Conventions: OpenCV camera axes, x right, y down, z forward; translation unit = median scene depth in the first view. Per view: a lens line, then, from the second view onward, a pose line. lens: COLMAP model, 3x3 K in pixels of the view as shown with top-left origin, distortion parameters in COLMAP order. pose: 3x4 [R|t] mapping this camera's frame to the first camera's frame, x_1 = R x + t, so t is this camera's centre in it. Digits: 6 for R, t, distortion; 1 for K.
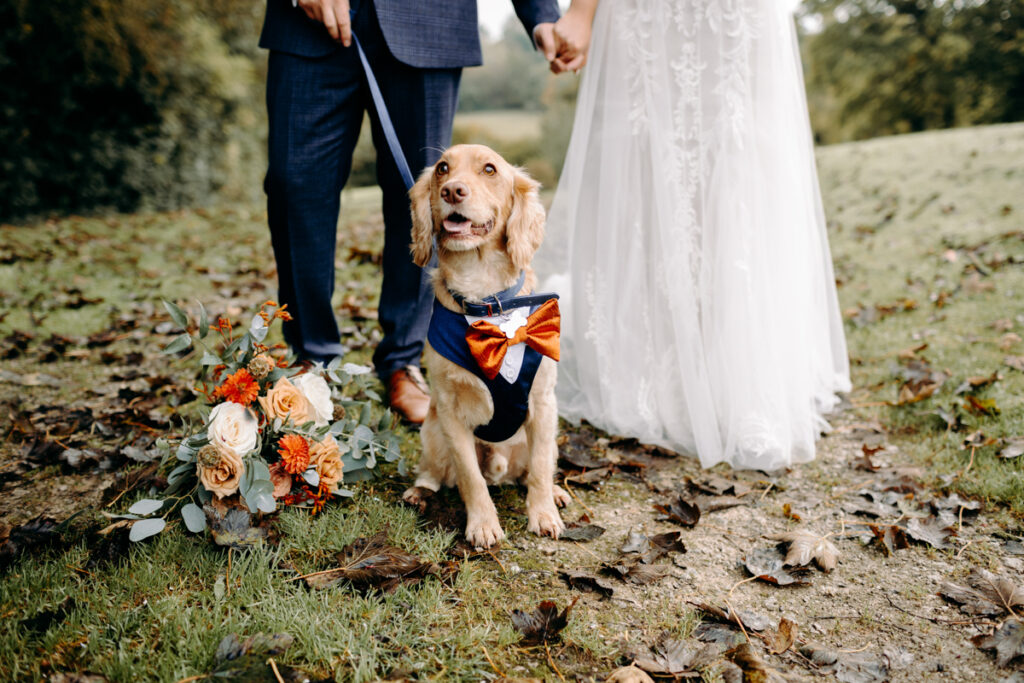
lens RADIAL K [[998.8, 0, 511.1], [0, 998.8, 348.5], [0, 0, 1]] dist [-0.096823, 0.128536]
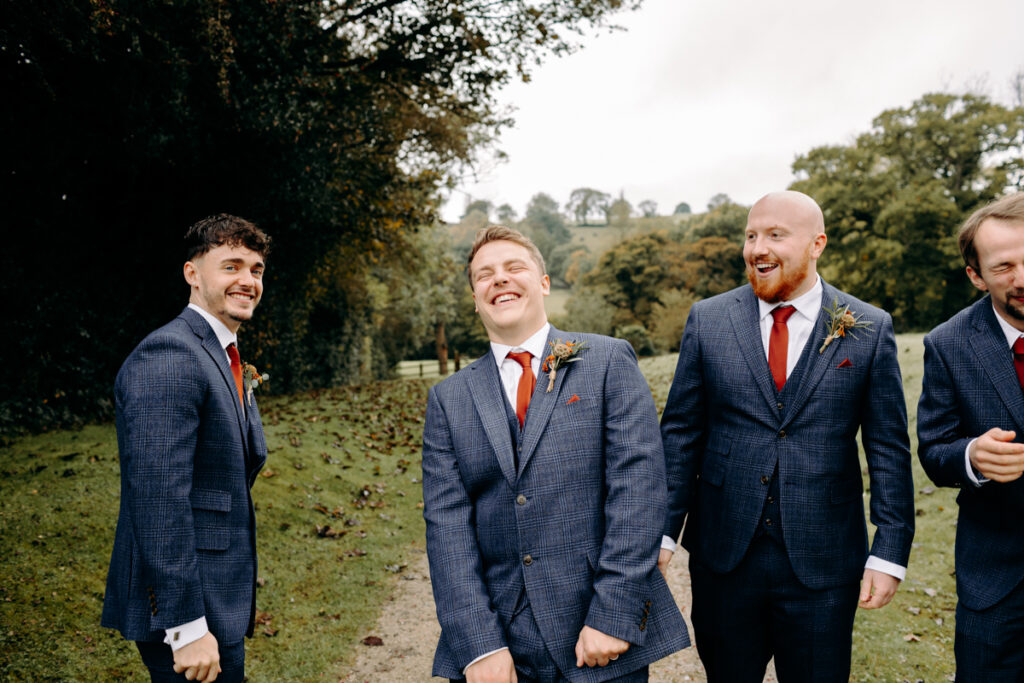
lens RADIAL K [[997.9, 0, 511.5], [0, 997.9, 343.2], [0, 0, 1]] dist [-0.100367, 0.131893]
pose [[0.999672, -0.009493, -0.023781, -0.014159], [0.005127, 0.984138, -0.177333, 0.033366], [0.025088, 0.177153, 0.983863, -0.221437]]
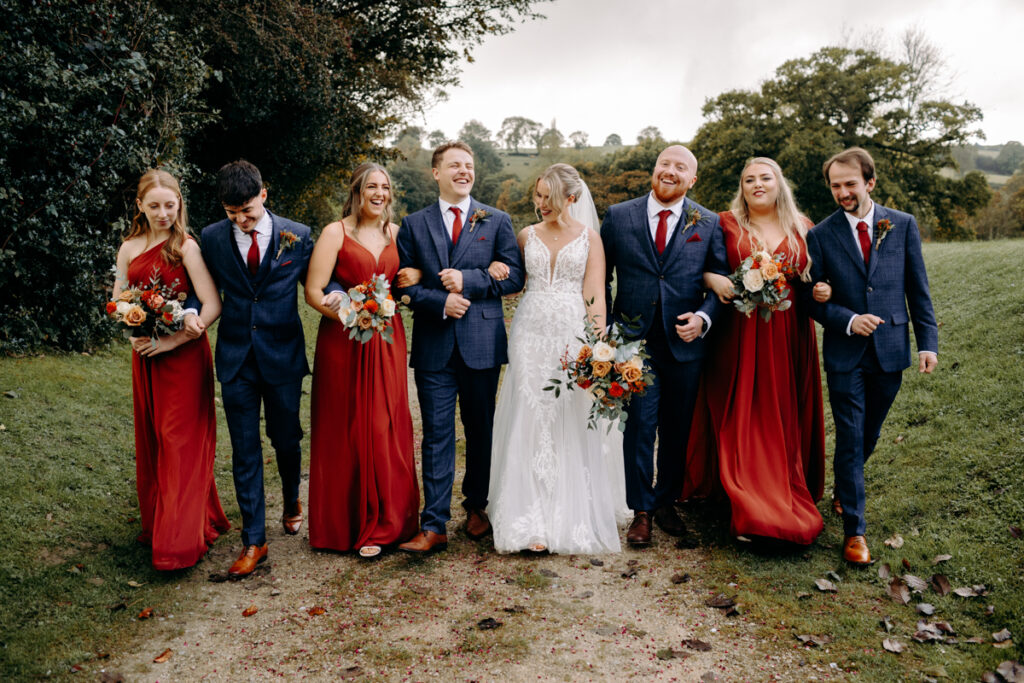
lens RADIAL K [[998.8, 0, 511.1], [0, 998.8, 348.5], [0, 0, 1]] dist [-0.096823, 0.128536]
pose [[0.998838, 0.007698, 0.047569, -0.018037], [-0.002844, 0.994854, -0.101274, 0.066431], [-0.048104, 0.101021, 0.993721, -0.347875]]
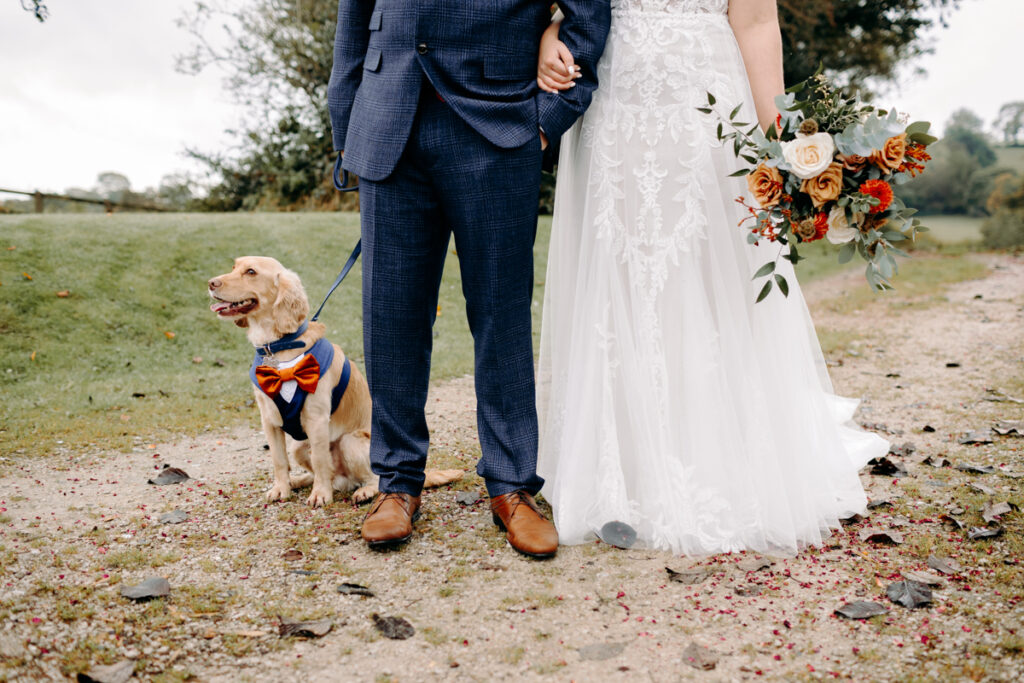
lens RADIAL K [[1090.6, 0, 512.0], [0, 1090.6, 341.8], [0, 0, 1]] dist [-0.102198, 0.182542]
pose [[0.927494, 0.048454, -0.370685, -0.011055], [-0.092767, 0.990382, -0.102657, 0.106267], [0.362146, 0.129601, 0.923068, -0.429853]]
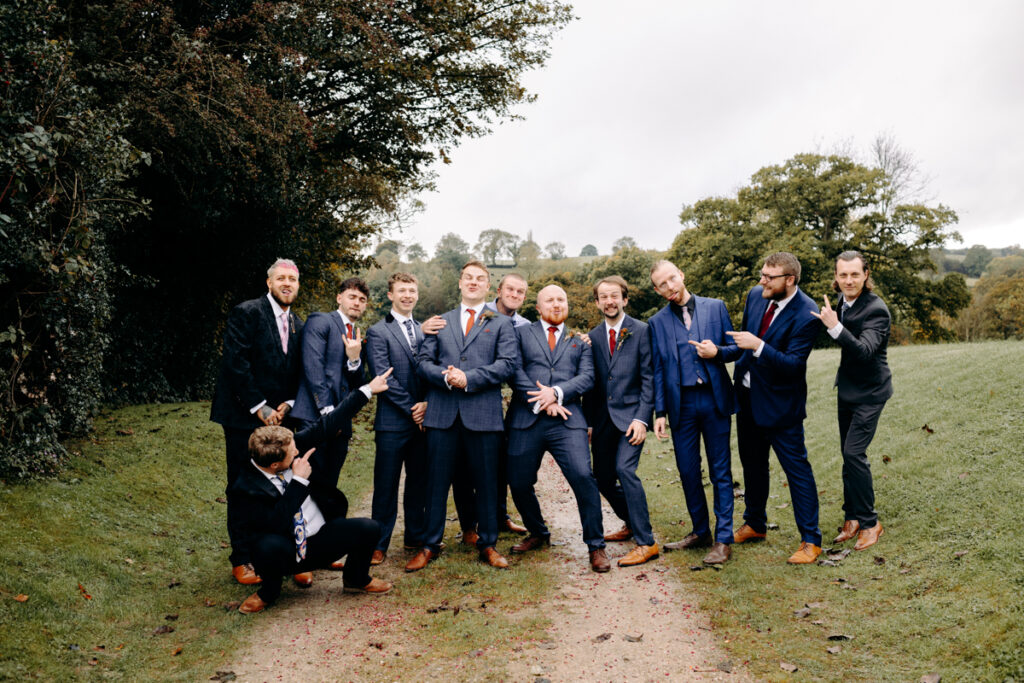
lens RADIAL K [[997.2, 0, 512.5], [0, 997.2, 341.1], [0, 0, 1]] dist [-0.105569, 0.149516]
pose [[0.997603, -0.003602, 0.069104, -0.017739], [0.018603, 0.975841, -0.217688, 0.060034], [-0.066651, 0.218452, 0.973569, -0.315742]]
